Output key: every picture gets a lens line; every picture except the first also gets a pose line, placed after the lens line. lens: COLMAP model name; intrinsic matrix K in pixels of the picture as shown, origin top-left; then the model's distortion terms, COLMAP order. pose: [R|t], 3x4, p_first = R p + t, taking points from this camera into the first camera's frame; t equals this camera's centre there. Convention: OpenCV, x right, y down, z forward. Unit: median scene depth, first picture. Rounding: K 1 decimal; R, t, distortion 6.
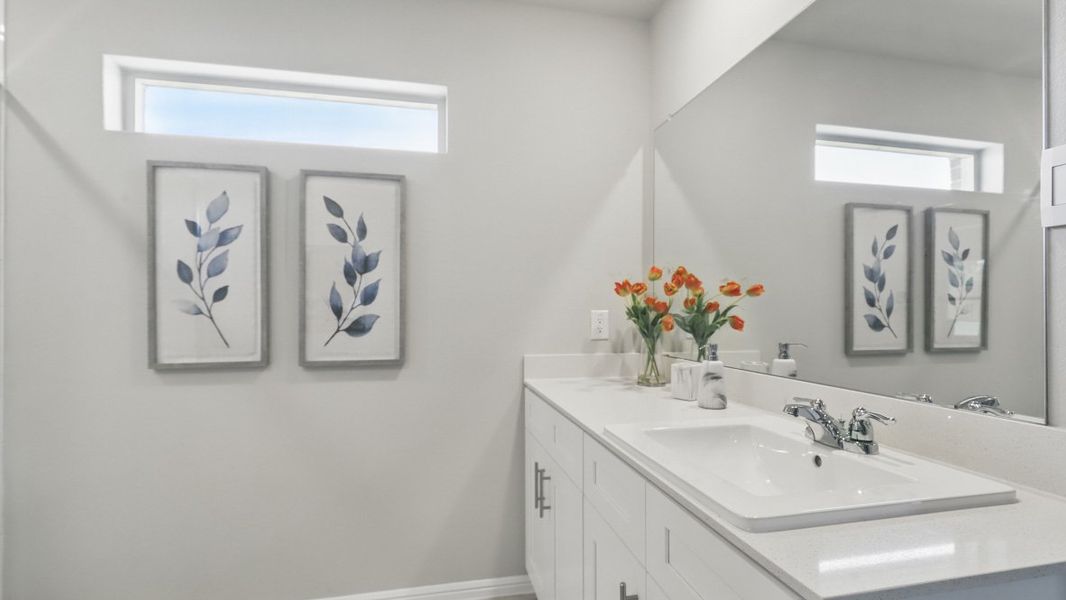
lens RADIAL K [[488.0, 0, 667.0], [0, 488.0, 306.6], [0, 0, 1]] dist [-0.001903, -0.001088]
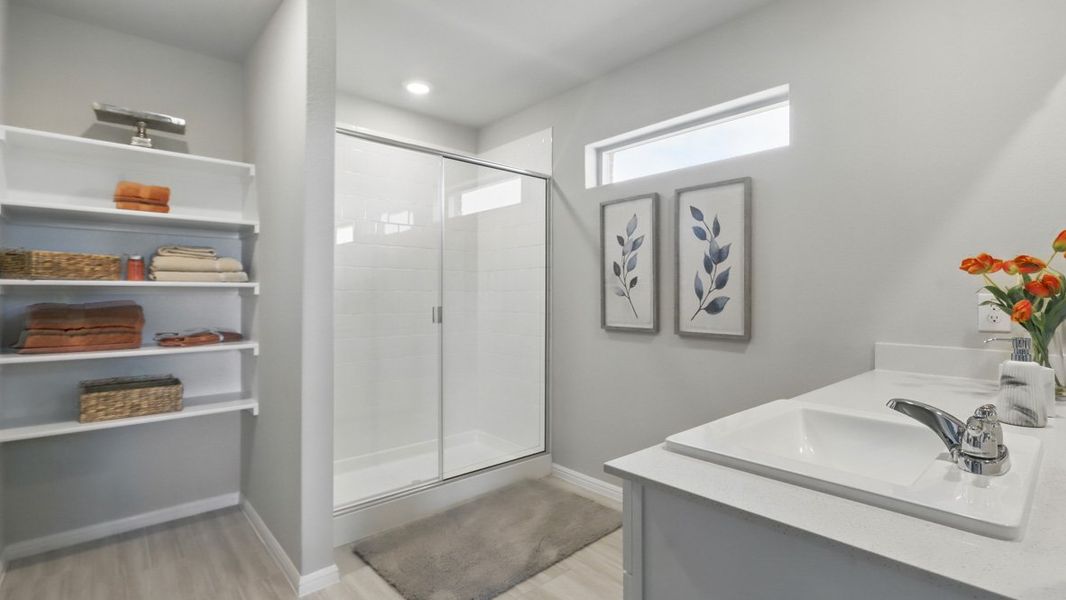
lens RADIAL K [[488.5, 0, 534.6], [0, 488.5, 294.0], [0, 0, 1]] dist [-0.000086, -0.000280]
pose [[0.478300, 0.001186, -0.878196, 0.251737], [0.004115, 0.999985, 0.003592, 0.003073], [0.878187, -0.005332, 0.478288, 0.002438]]
